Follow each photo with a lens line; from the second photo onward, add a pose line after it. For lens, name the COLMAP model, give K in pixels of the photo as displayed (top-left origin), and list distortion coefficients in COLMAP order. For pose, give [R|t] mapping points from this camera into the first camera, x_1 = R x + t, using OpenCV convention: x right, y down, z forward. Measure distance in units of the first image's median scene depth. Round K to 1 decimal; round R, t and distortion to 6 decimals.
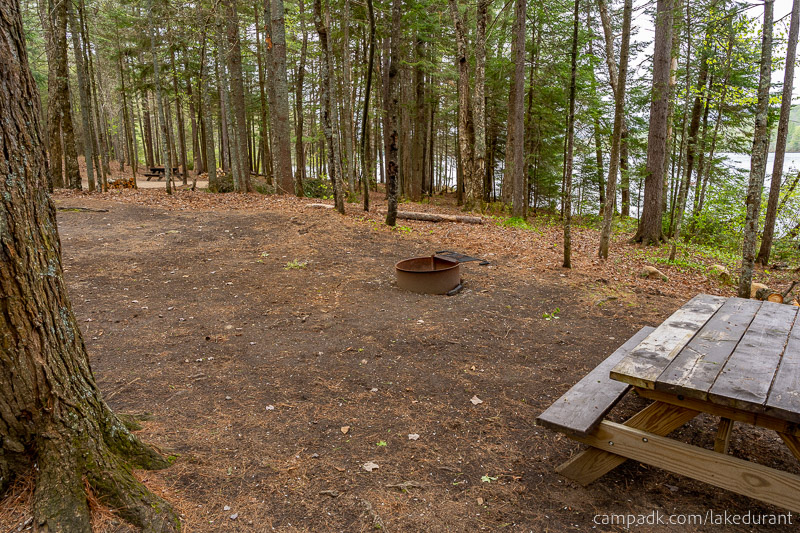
lens RADIAL K [[530.6, 0, 398.9], [0, 530.6, 268.3], [0, 0, 1]] dist [-0.011587, 0.004544]
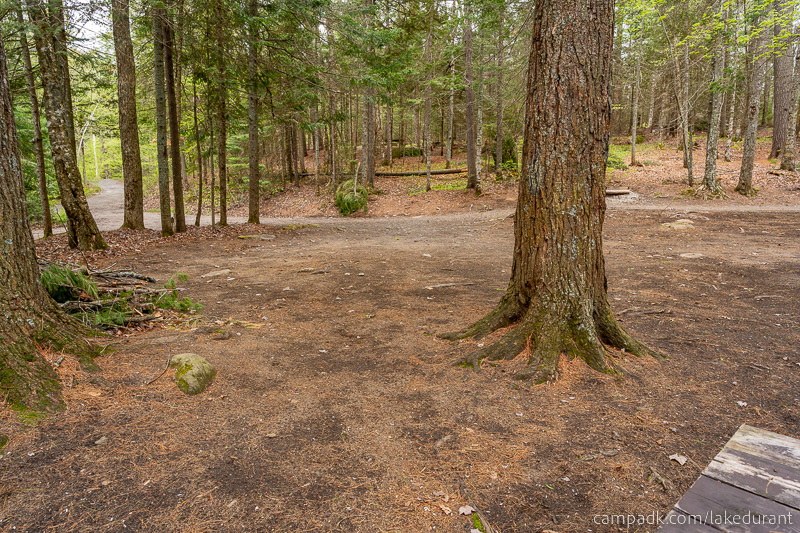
lens RADIAL K [[530.6, 0, 398.9], [0, 530.6, 265.9], [0, 0, 1]] dist [-0.011587, 0.004544]
pose [[-0.108263, 0.151029, -0.982583, 0.843590], [-0.211994, 0.962150, 0.171246, -0.000327], [0.971256, 0.226841, -0.072148, 0.519126]]
